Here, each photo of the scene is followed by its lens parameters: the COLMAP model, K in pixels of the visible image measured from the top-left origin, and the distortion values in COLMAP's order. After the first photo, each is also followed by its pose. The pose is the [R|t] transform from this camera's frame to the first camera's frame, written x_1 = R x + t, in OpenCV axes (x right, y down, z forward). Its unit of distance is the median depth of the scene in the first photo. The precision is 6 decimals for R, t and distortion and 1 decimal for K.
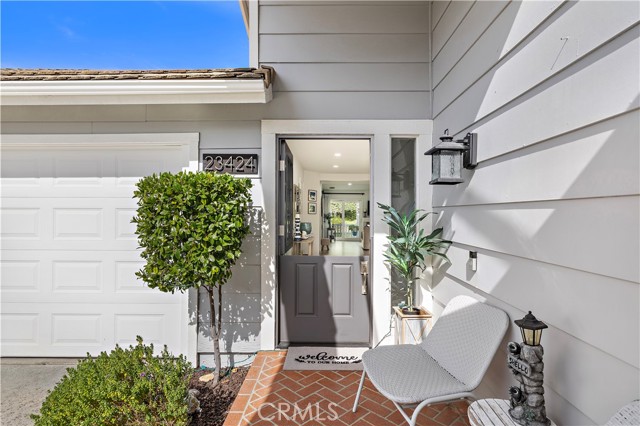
lens RADIAL K [[341.9, 0, 320.7], [0, 341.9, 213.2], [0, 0, 1]] dist [0.000058, 0.000010]
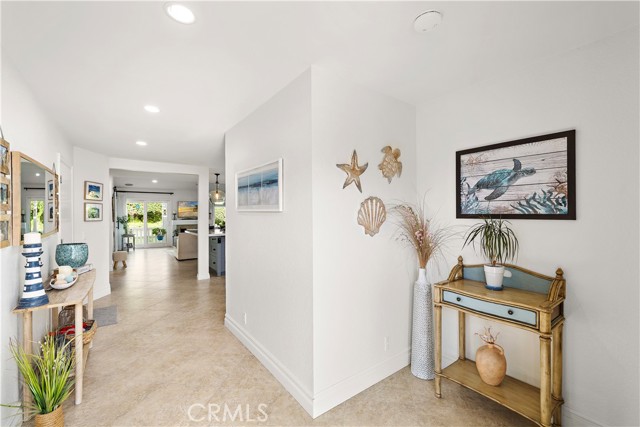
lens RADIAL K [[267.5, 0, 320.9], [0, 267.5, 212.6], [0, 0, 1]] dist [-0.000212, 0.000215]
pose [[0.787503, -0.009950, 0.616231, 0.000591], [0.007639, 0.999950, 0.006383, -0.008410], [-0.616264, -0.000319, 0.787540, 0.230468]]
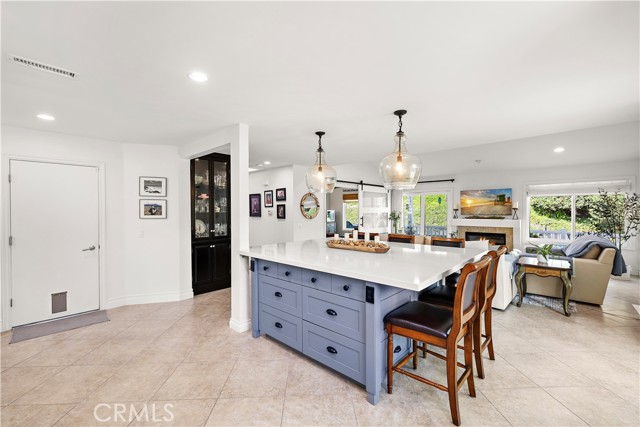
lens RADIAL K [[267.5, 0, 322.0], [0, 267.5, 211.7], [0, 0, 1]] dist [-0.000212, 0.000215]
pose [[0.754241, -0.005513, -0.656575, 0.290208], [0.013340, 0.999887, 0.006928, -0.005961], [0.656463, -0.013984, 0.754229, 0.516240]]
